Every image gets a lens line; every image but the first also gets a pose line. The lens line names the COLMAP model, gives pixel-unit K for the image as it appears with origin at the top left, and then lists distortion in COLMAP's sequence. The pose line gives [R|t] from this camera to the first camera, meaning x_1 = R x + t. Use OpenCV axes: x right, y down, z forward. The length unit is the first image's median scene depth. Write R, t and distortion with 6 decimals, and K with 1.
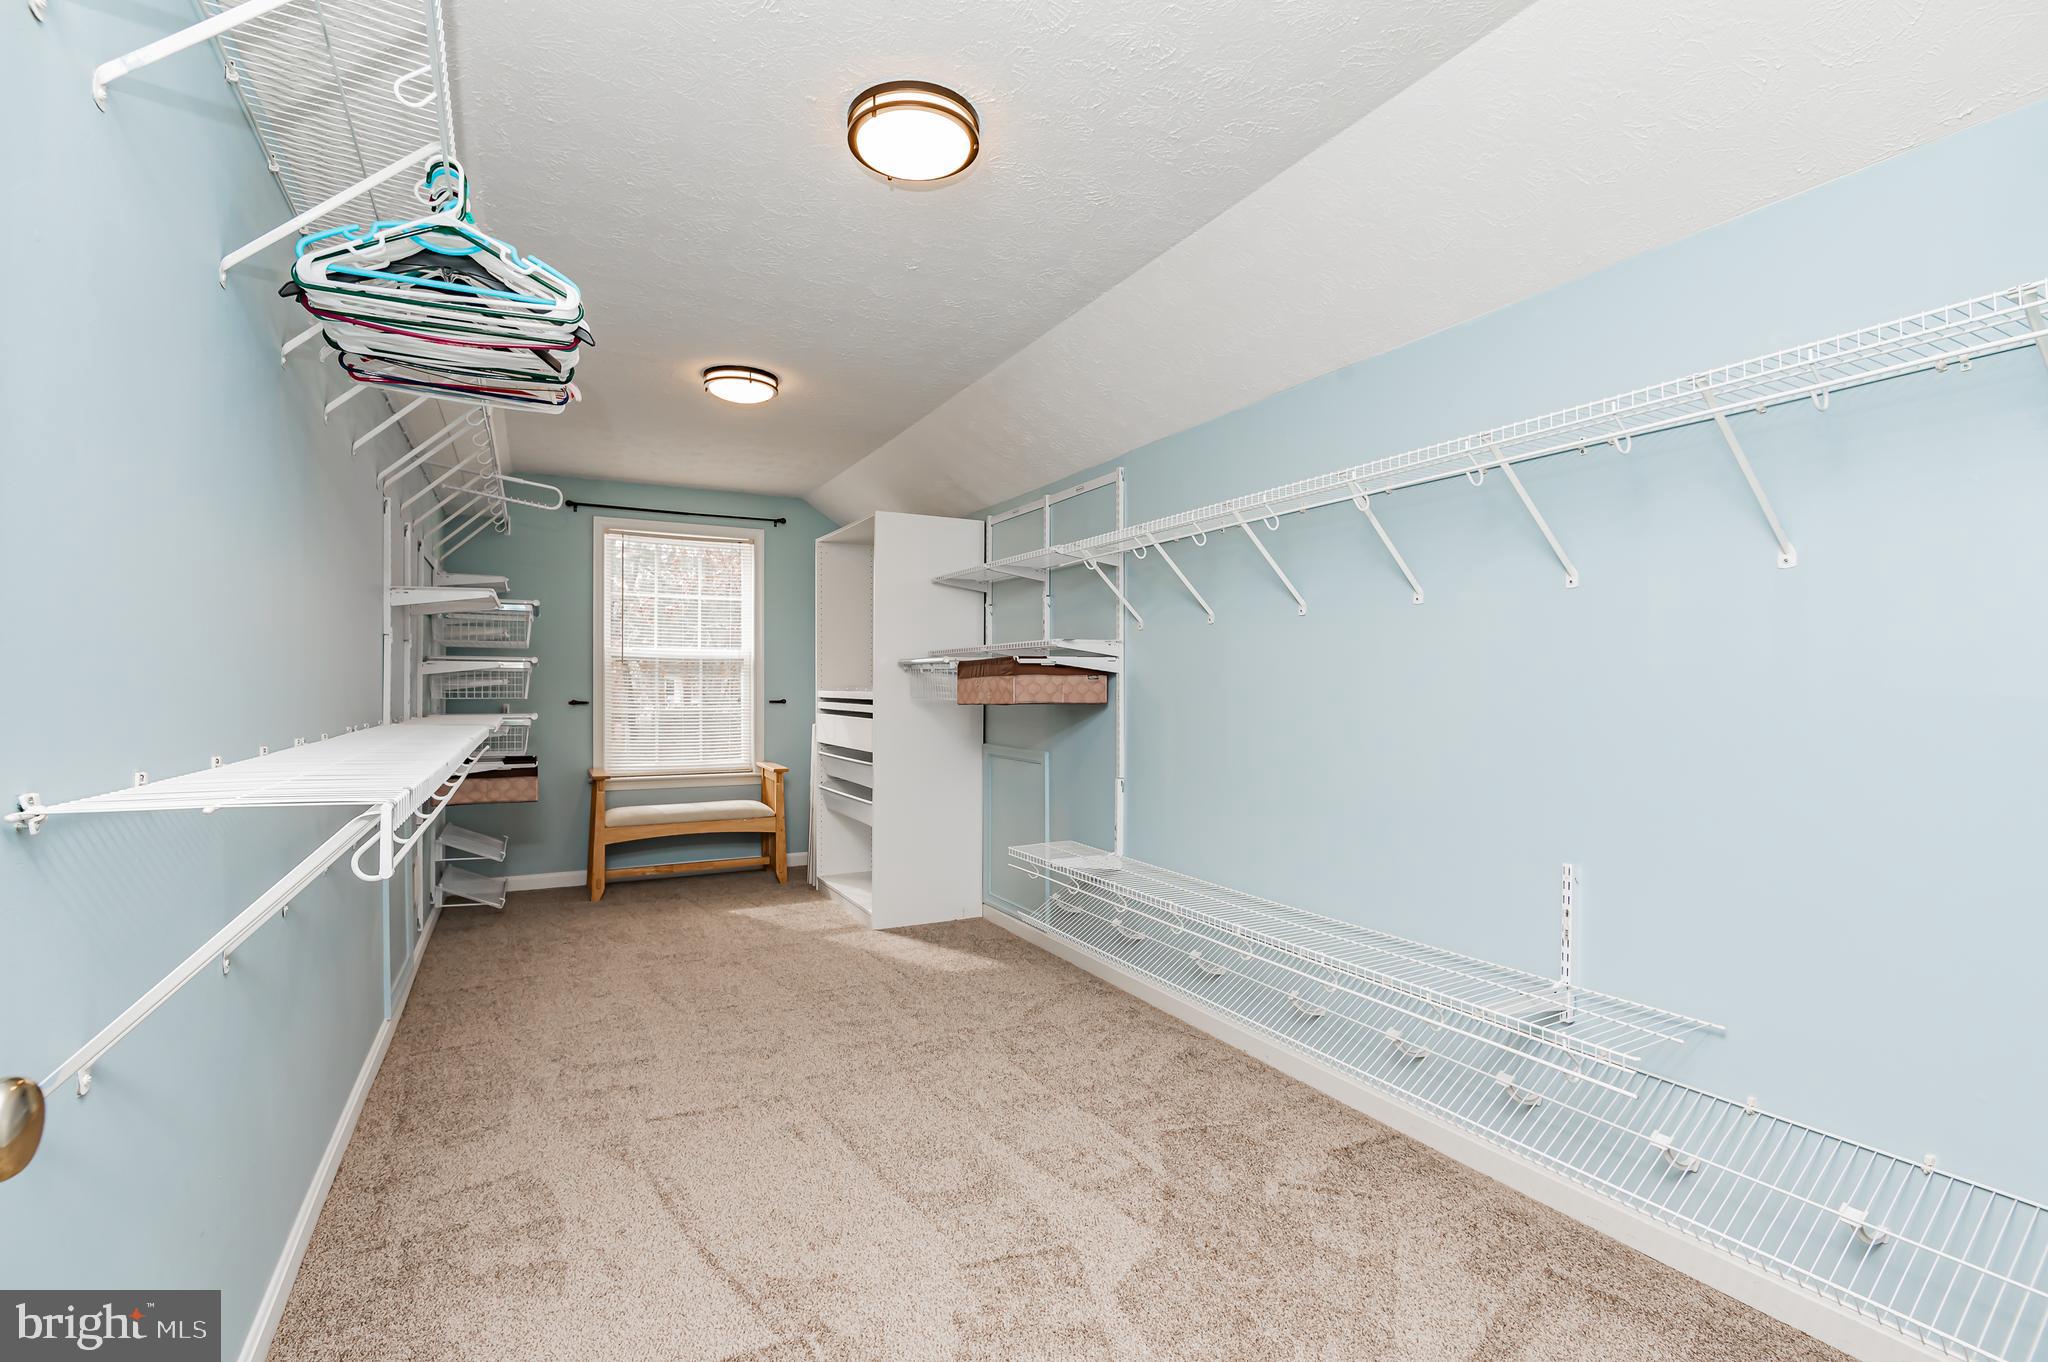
lens RADIAL K [[932.5, 0, 1032.5], [0, 932.5, 678.5], [0, 0, 1]] dist [-0.015957, -0.007547]
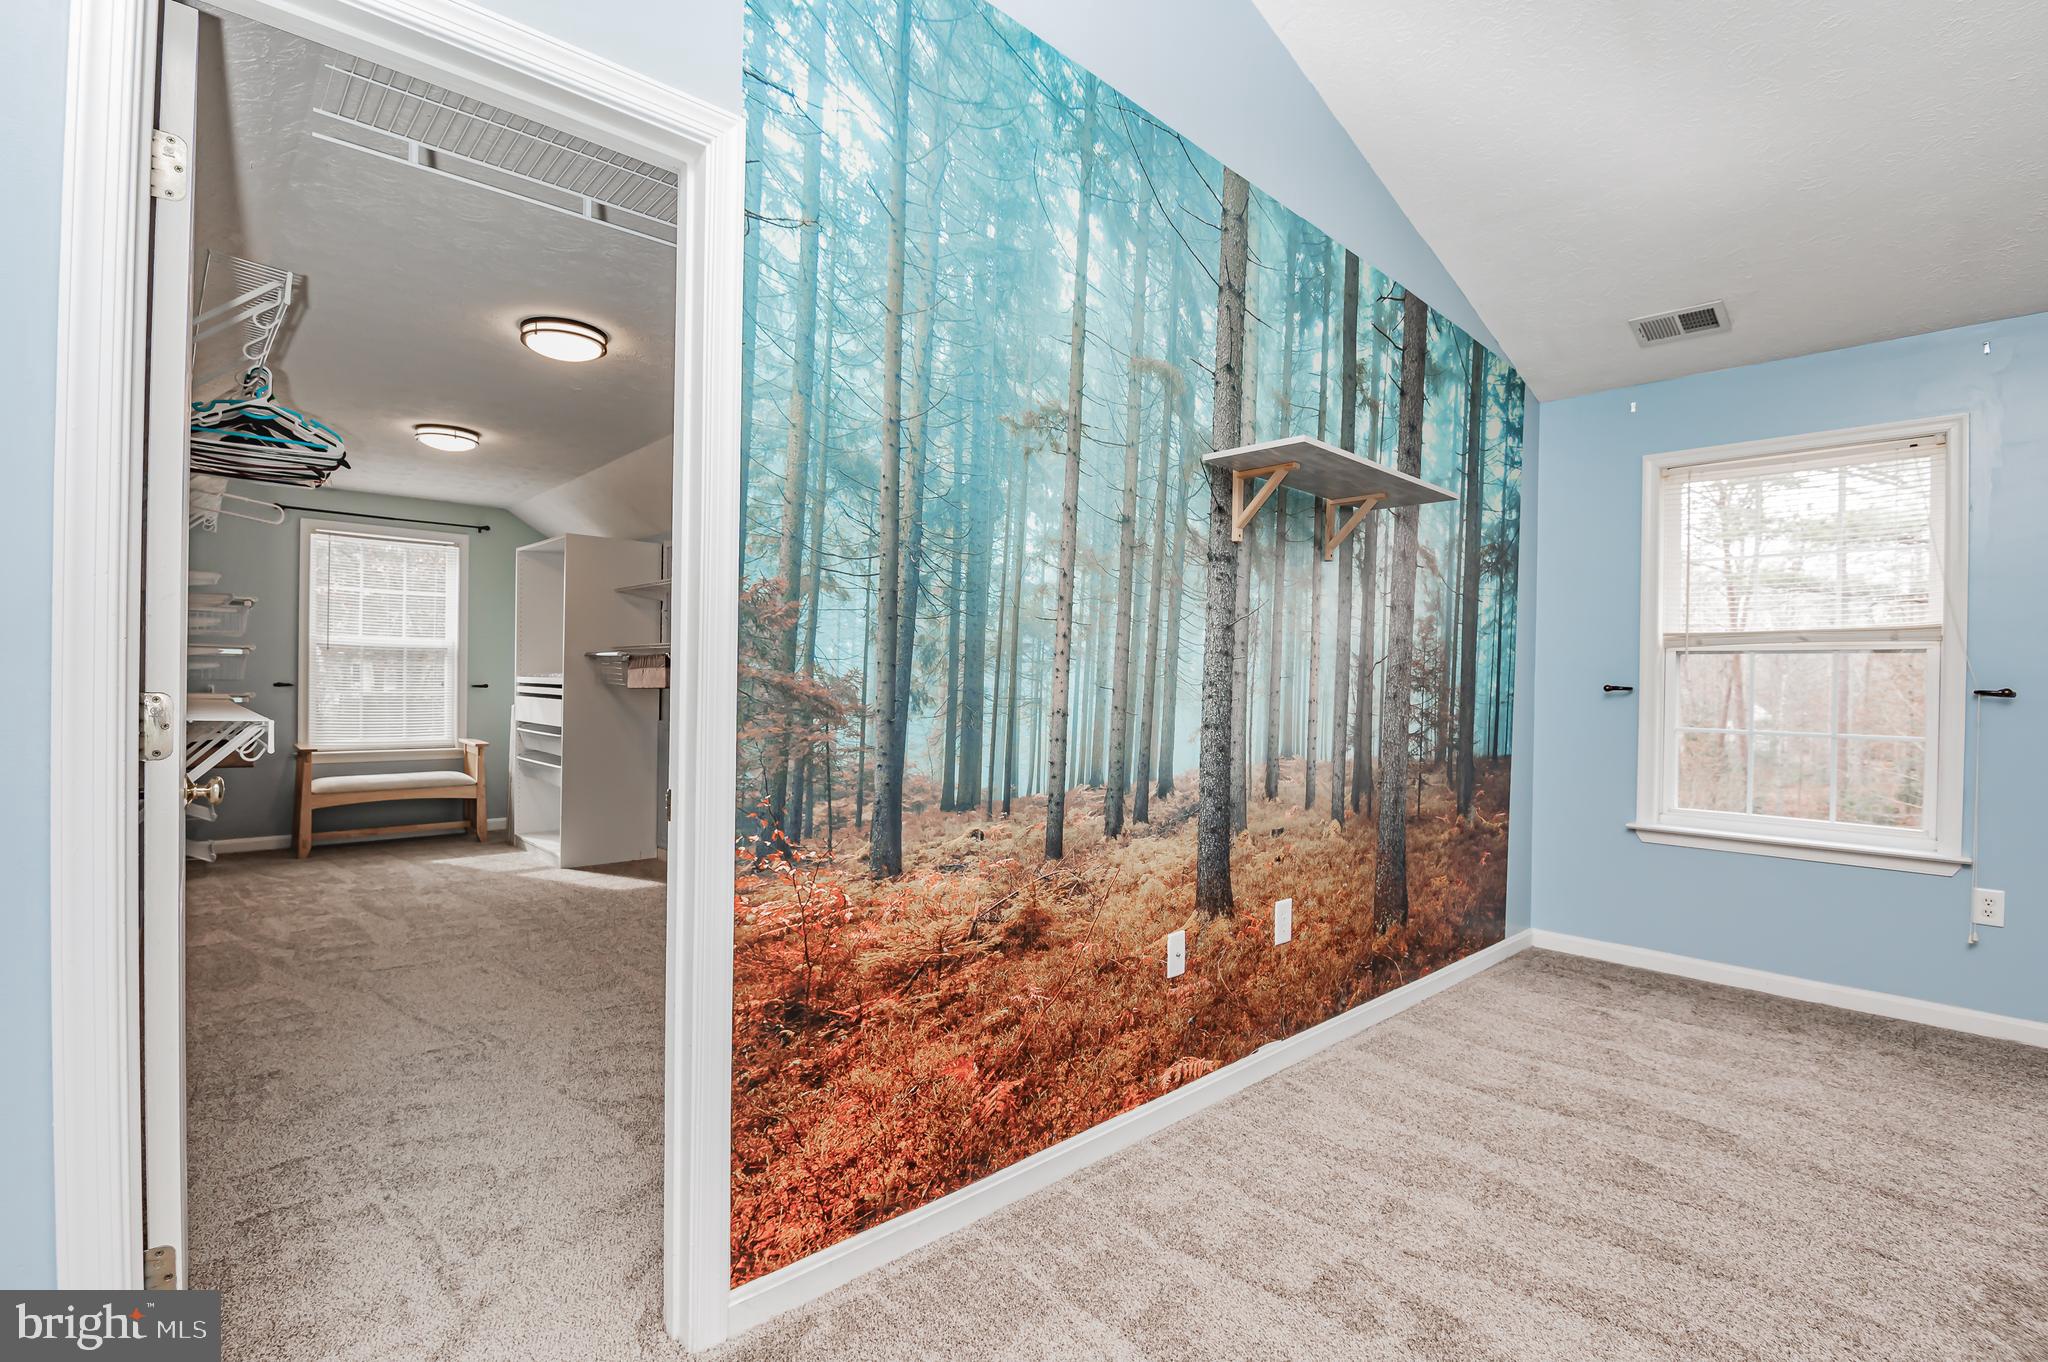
lens RADIAL K [[932.5, 0, 1026.0], [0, 932.5, 685.7], [0, 0, 1]] dist [-0.015957, -0.007547]
pose [[0.966839, 0.013091, 0.255052, 0.092457], [-0.016752, 0.999785, 0.012184, -0.001176], [-0.254837, -0.016053, 0.966851, -0.296336]]
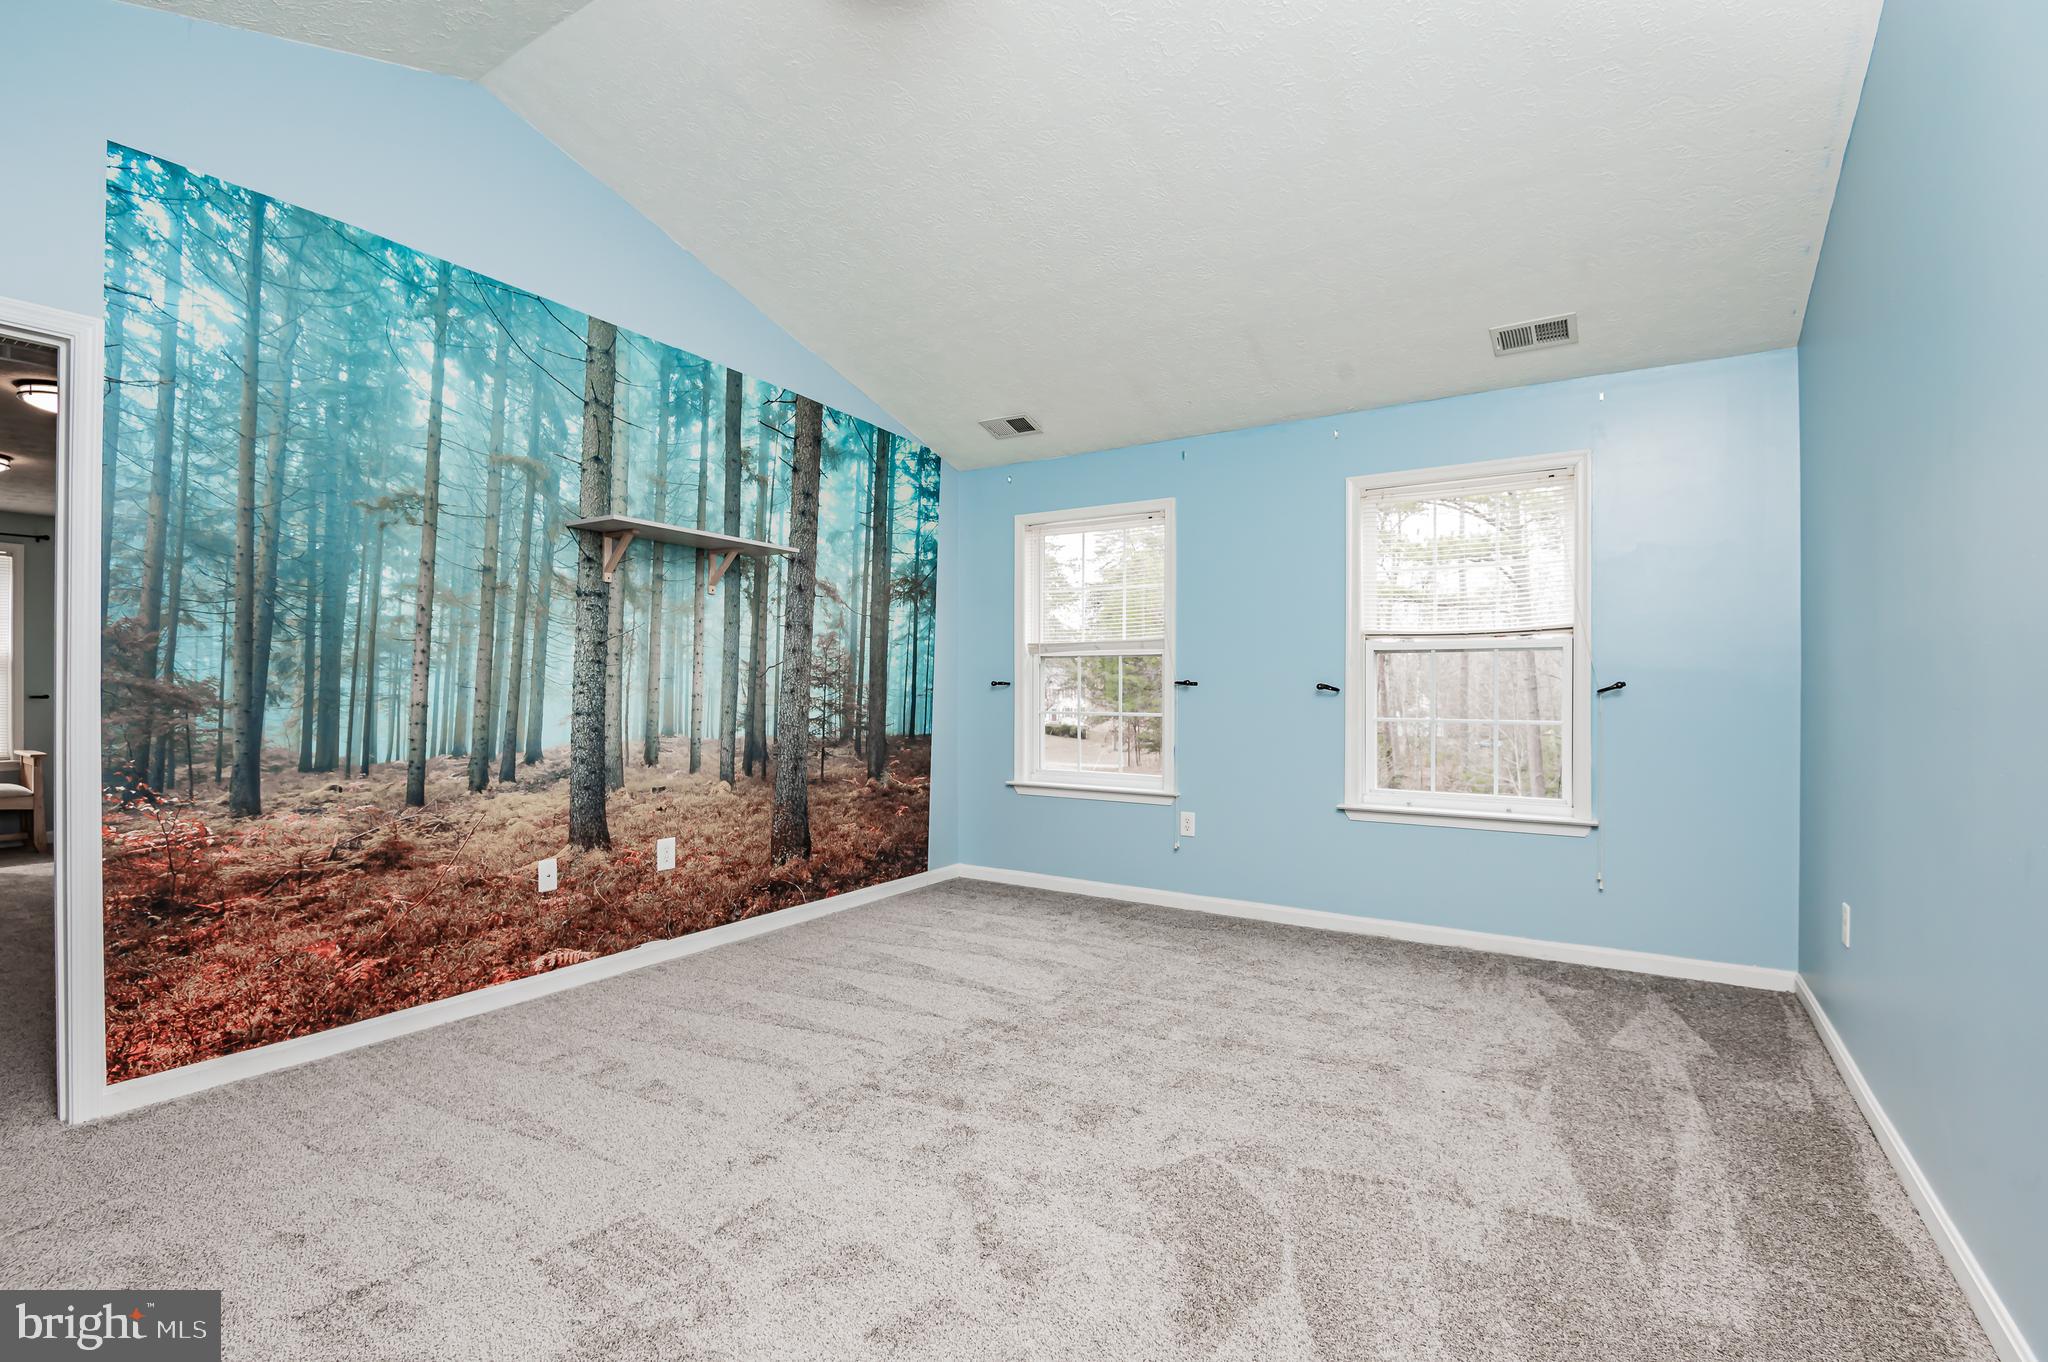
lens RADIAL K [[932.5, 0, 1036.7], [0, 932.5, 684.9], [0, 0, 1]] dist [-0.015957, -0.007547]
pose [[0.869882, 0.001699, 0.493257, 0.261244], [-0.005055, 0.999972, 0.005471, -0.002301], [-0.493234, -0.007253, 0.869866, -0.604378]]
